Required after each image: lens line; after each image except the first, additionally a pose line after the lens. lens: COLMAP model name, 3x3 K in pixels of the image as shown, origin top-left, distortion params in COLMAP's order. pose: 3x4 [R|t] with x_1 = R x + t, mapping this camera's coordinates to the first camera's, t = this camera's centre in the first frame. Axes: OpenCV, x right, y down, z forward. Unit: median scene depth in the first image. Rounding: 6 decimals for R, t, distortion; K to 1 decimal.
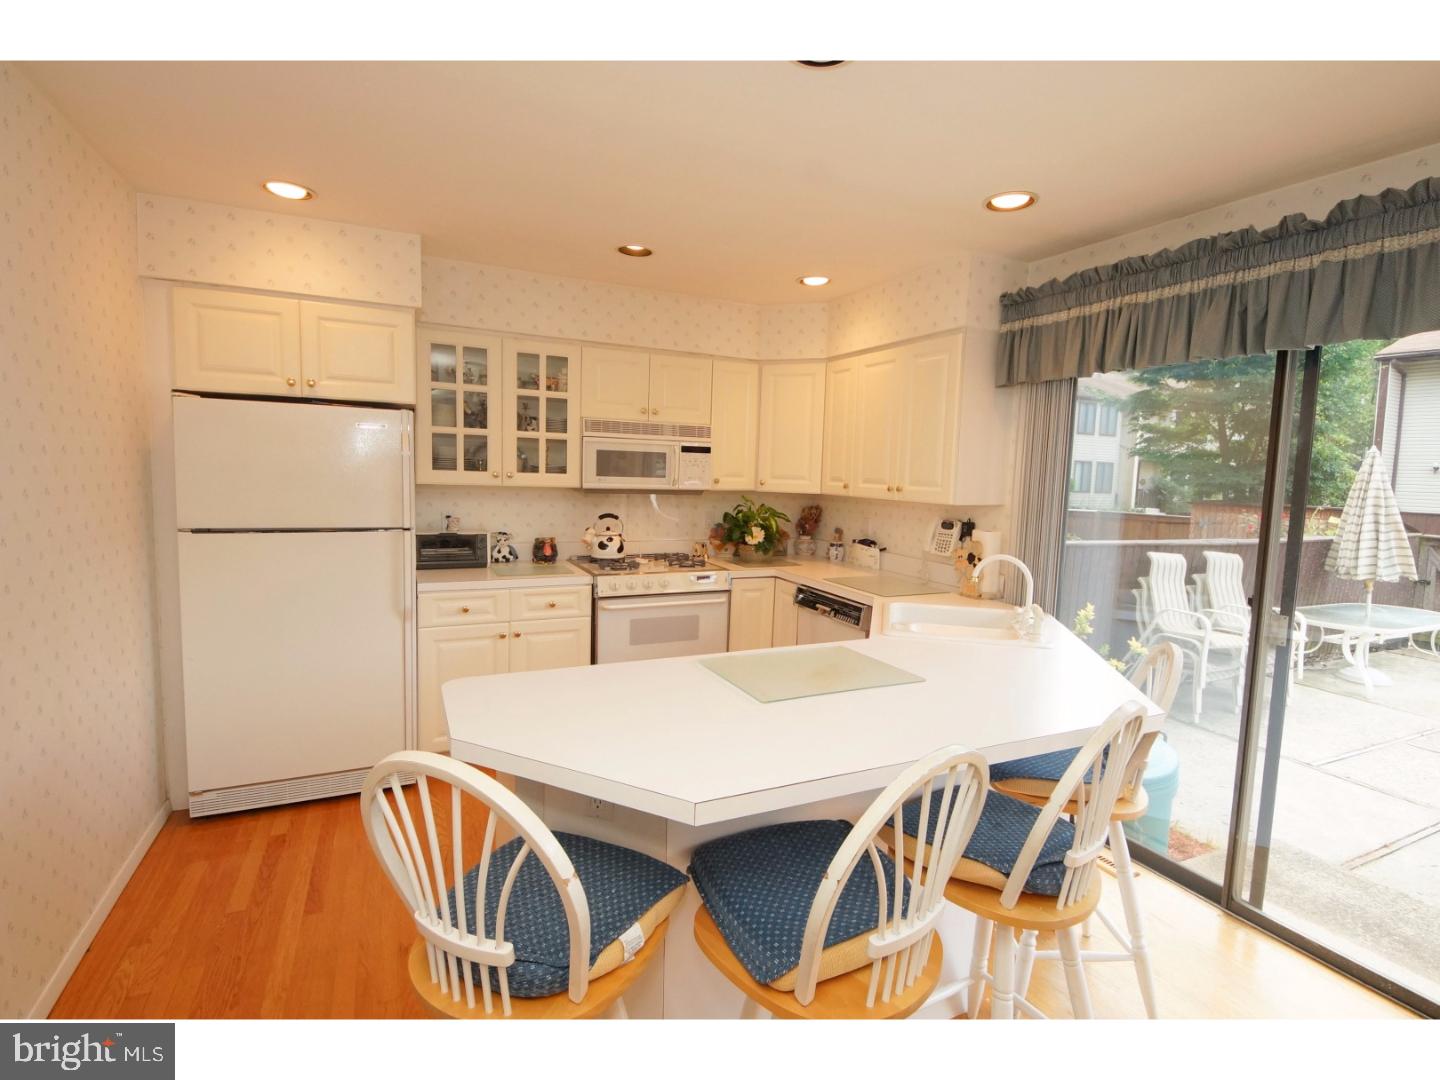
lens RADIAL K [[688.3, 0, 739.4], [0, 688.3, 543.9], [0, 0, 1]] dist [-0.001365, -0.002010]
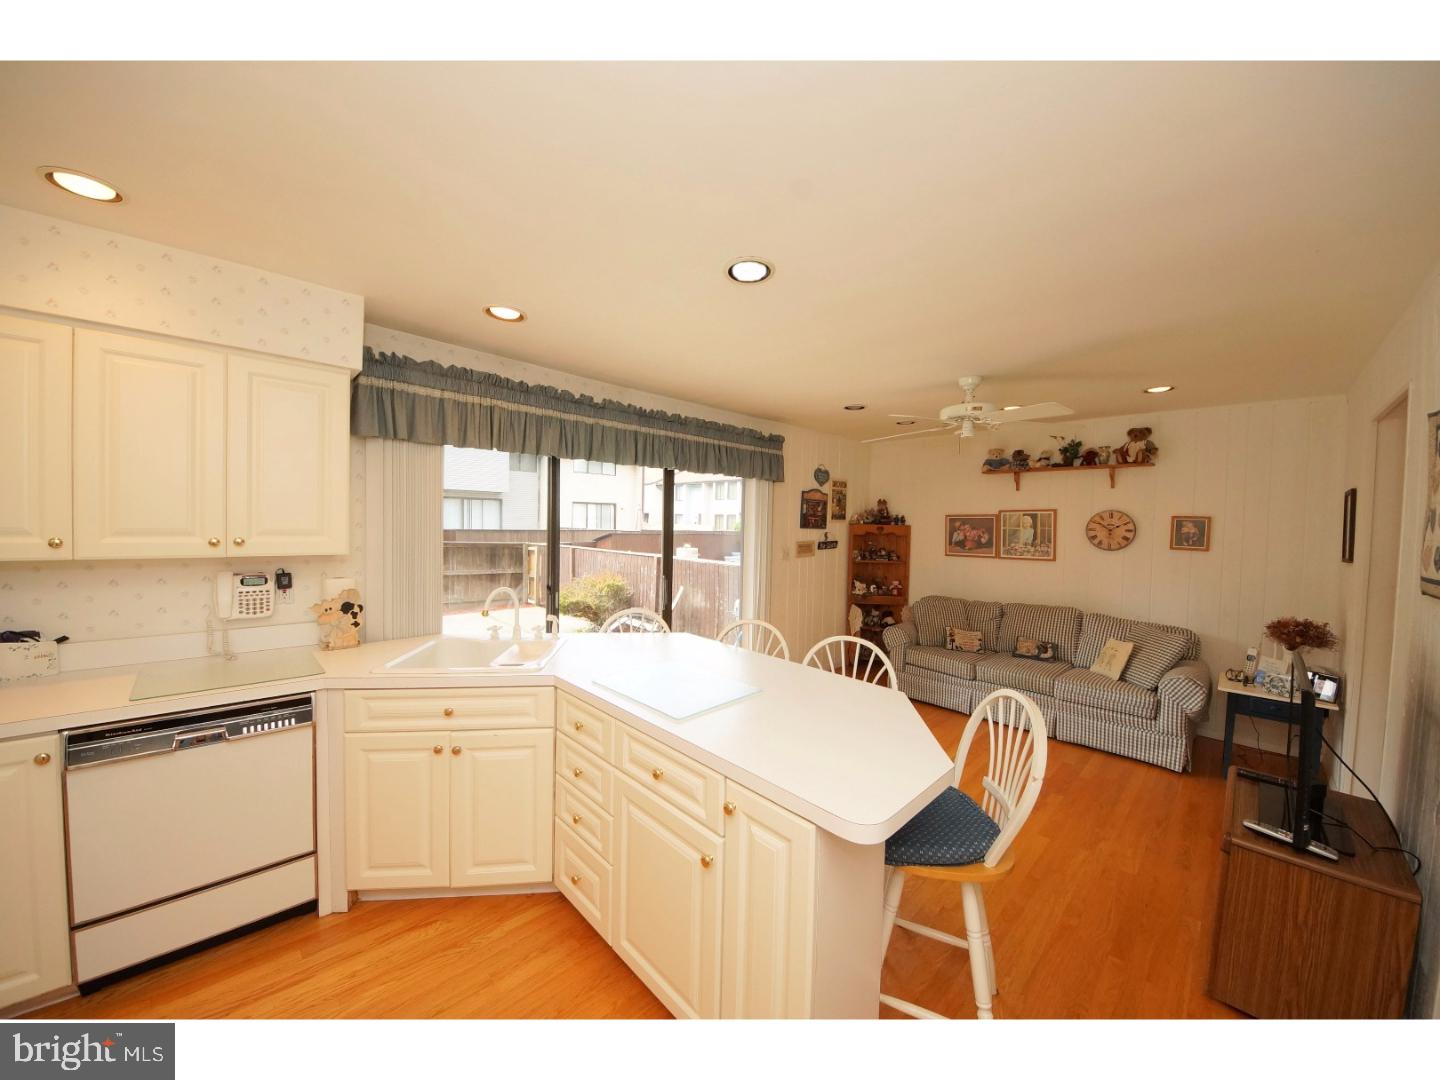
lens RADIAL K [[496.1, 0, 724.6], [0, 496.1, 535.3], [0, 0, 1]] dist [-0.018678, -0.002285]
pose [[-0.310908, -0.061404, 0.948454, -0.389685], [0.062513, 0.994429, 0.084873, -0.087679], [-0.948382, 0.085679, -0.305337, 0.579443]]
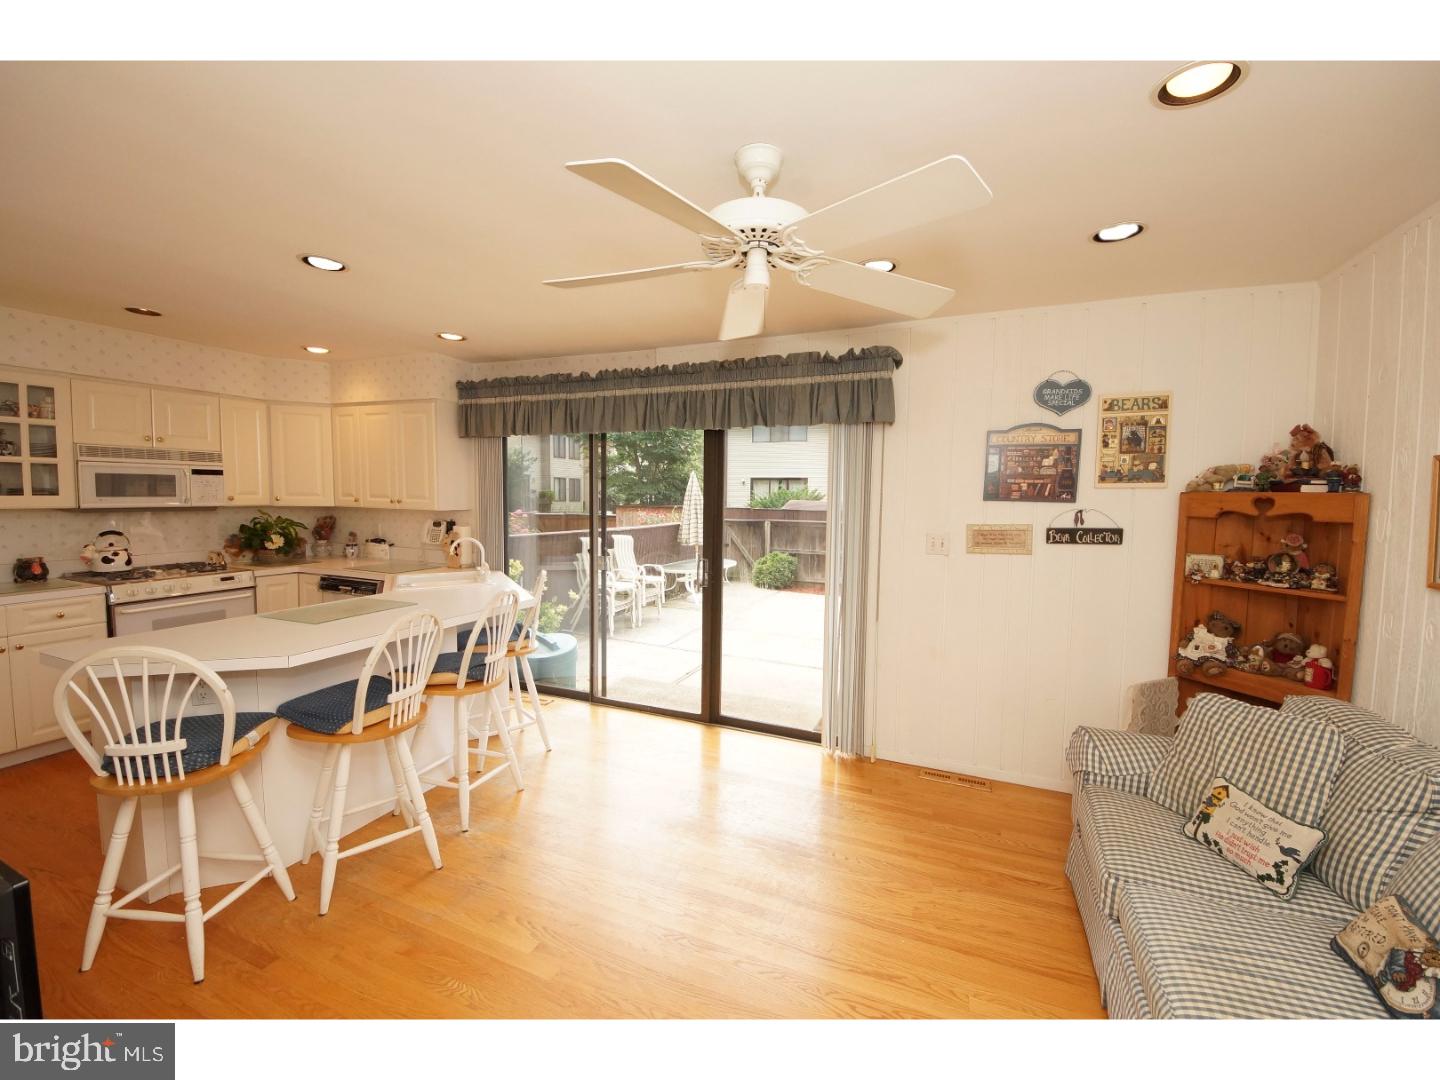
lens RADIAL K [[575.2, 0, 728.6], [0, 575.2, 546.0], [0, 0, 1]] dist [-0.017386, -0.003634]
pose [[0.744517, -0.073726, 0.663520, -0.055195], [0.072558, 0.996932, 0.029357, 0.027704], [-0.663649, 0.026287, 0.747582, -0.345596]]
